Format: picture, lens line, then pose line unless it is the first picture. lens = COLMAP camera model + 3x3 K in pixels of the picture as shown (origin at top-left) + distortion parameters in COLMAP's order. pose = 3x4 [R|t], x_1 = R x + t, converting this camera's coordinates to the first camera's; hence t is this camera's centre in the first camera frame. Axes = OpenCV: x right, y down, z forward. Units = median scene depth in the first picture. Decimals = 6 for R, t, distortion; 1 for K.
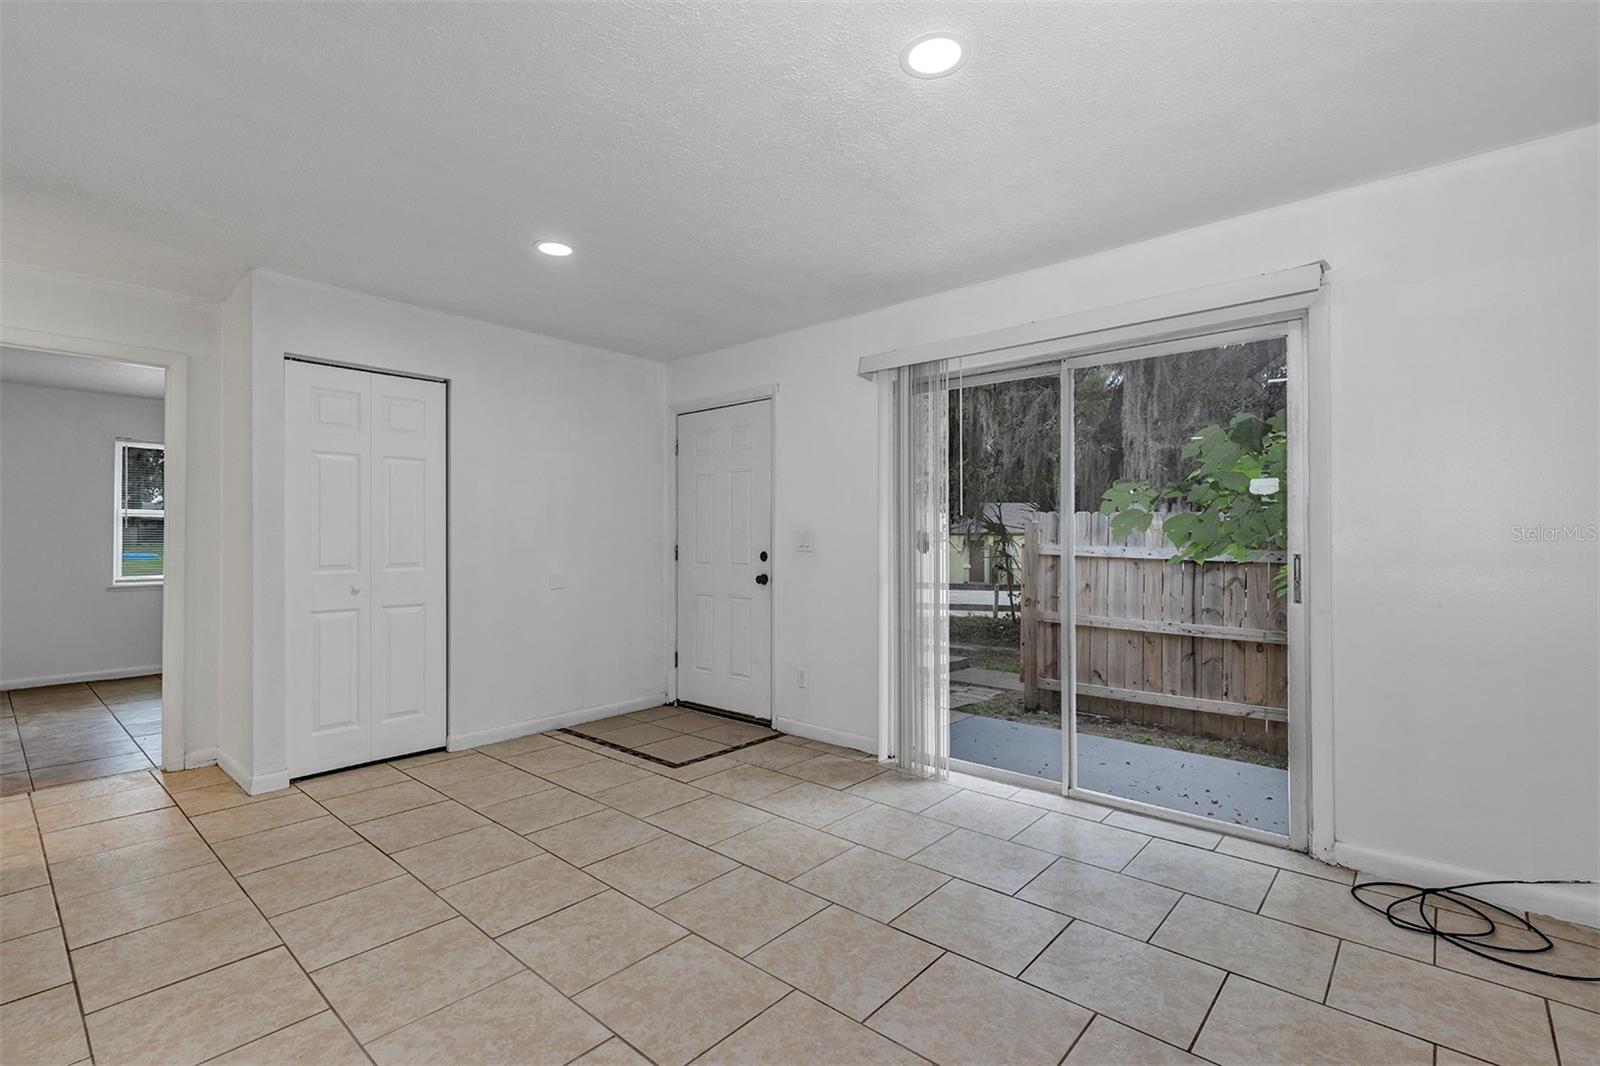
lens RADIAL K [[726.4, 0, 800.0], [0, 726.4, 533.0], [0, 0, 1]] dist [0.000837, 0.000650]
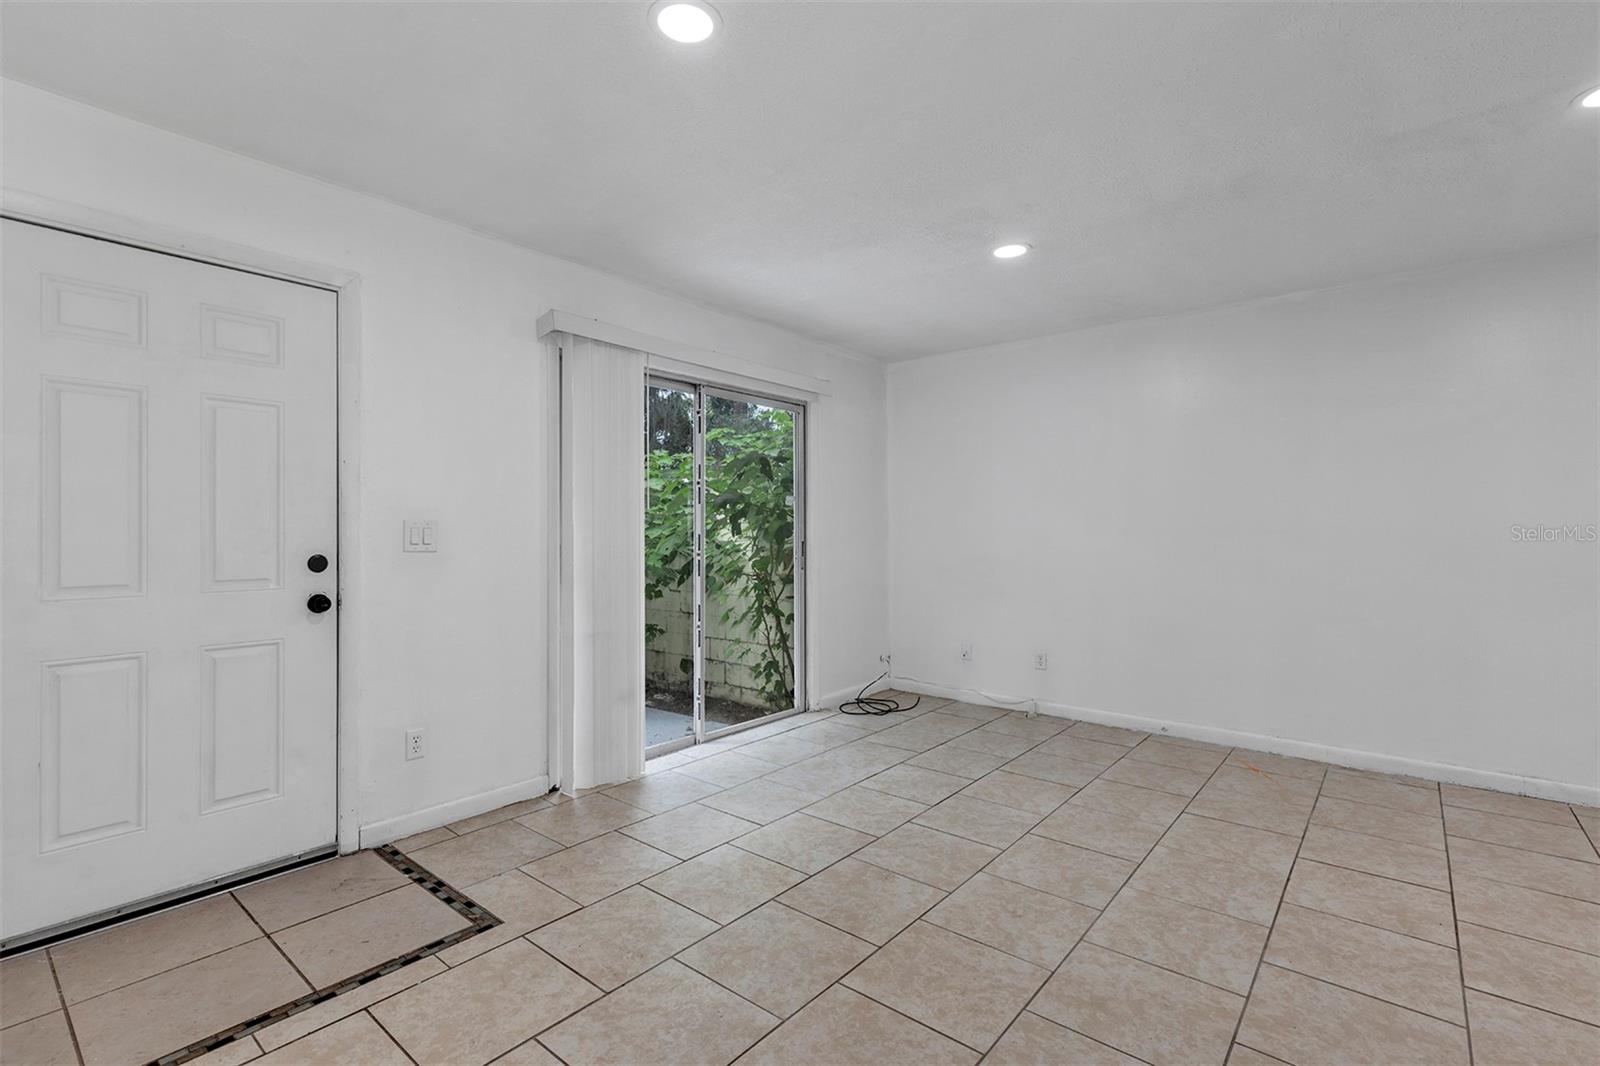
lens RADIAL K [[726.4, 0, 800.0], [0, 726.4, 533.0], [0, 0, 1]] dist [0.000837, 0.000650]
pose [[-0.020223, -0.003426, 0.999790, -0.907009], [-0.004535, 0.999984, 0.003334, 0.007091], [-0.999785, -0.004466, -0.020238, 0.918647]]
